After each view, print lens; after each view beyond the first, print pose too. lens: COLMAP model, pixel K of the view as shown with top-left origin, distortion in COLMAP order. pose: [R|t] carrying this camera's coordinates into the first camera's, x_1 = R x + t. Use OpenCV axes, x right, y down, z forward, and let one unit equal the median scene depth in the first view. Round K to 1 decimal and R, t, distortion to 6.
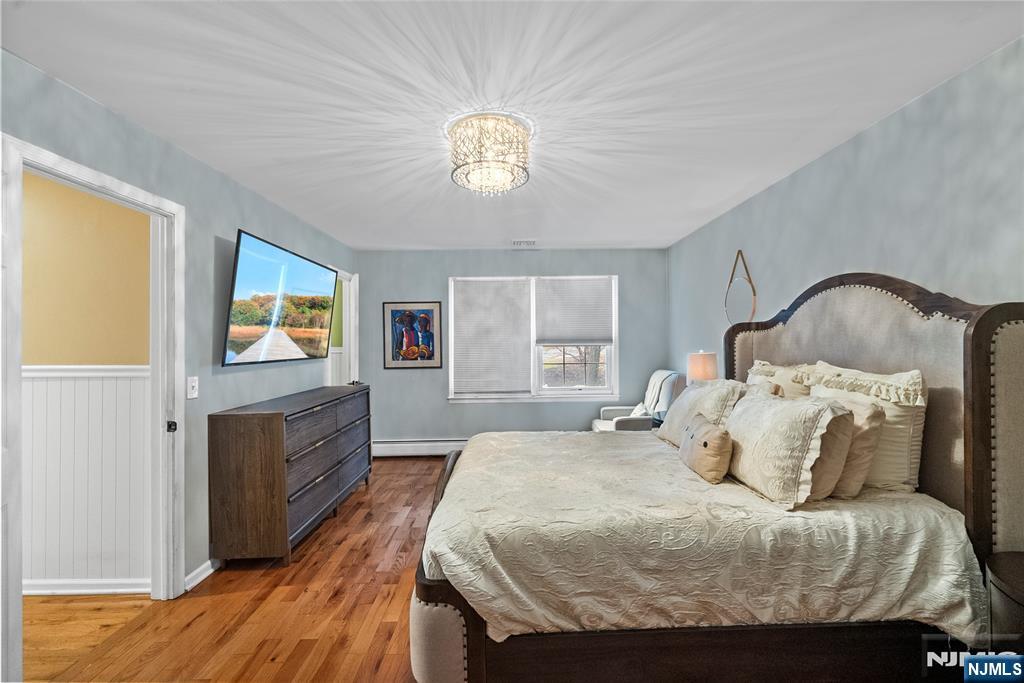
lens RADIAL K [[415.2, 0, 513.5], [0, 415.2, 347.6], [0, 0, 1]] dist [-0.003017, -0.000291]
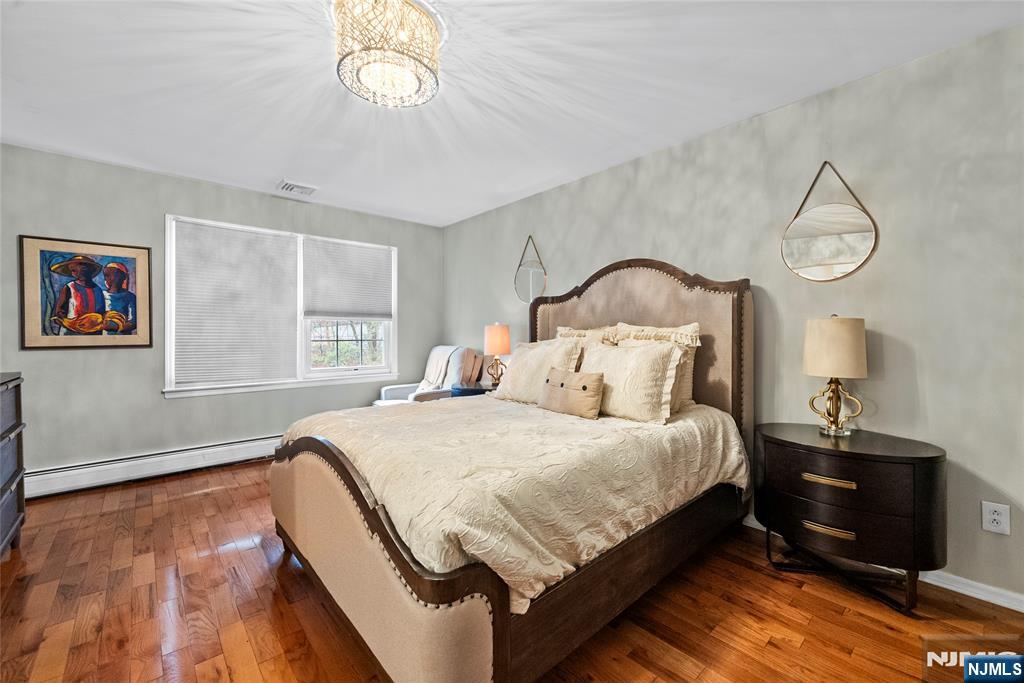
lens RADIAL K [[418.1, 0, 512.0], [0, 418.1, 341.5], [0, 0, 1]] dist [-0.002482, -0.000370]
pose [[0.750753, -0.001141, 0.660582, -0.349775], [0.002042, 0.999998, -0.000594, 0.081088], [-0.660580, 0.001795, 0.750753, 0.202809]]
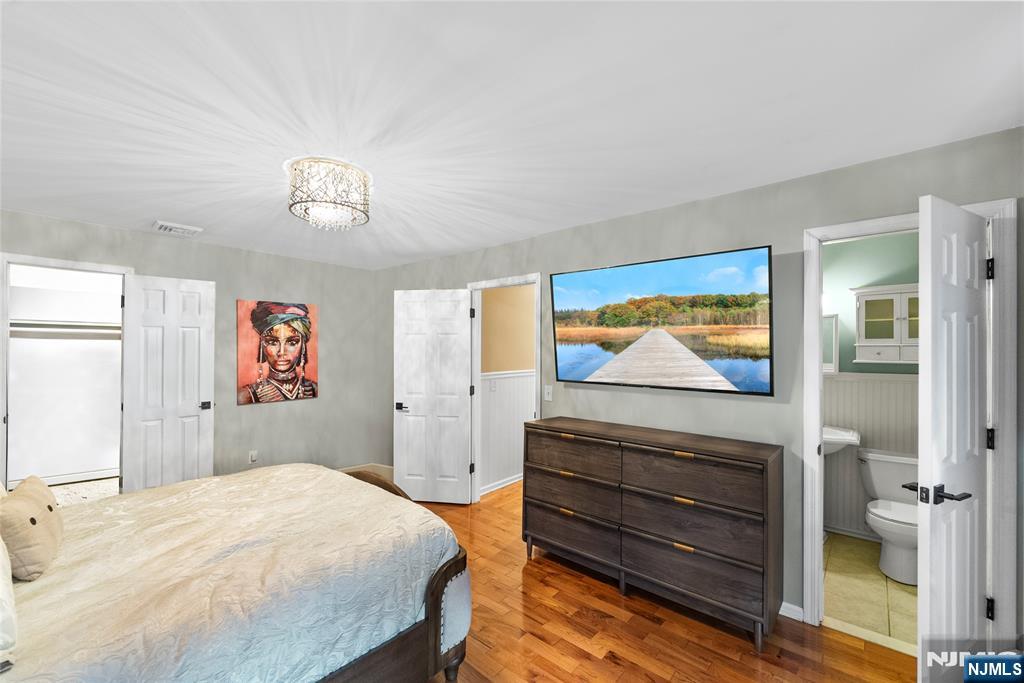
lens RADIAL K [[418.1, 0, 512.0], [0, 418.1, 341.5], [0, 0, 1]] dist [-0.002482, -0.000370]
pose [[-0.666746, -0.005000, -0.745268, 0.375820], [-0.005813, 0.999982, -0.001508, -0.077524], [0.745262, 0.003327, -0.666763, 1.788609]]
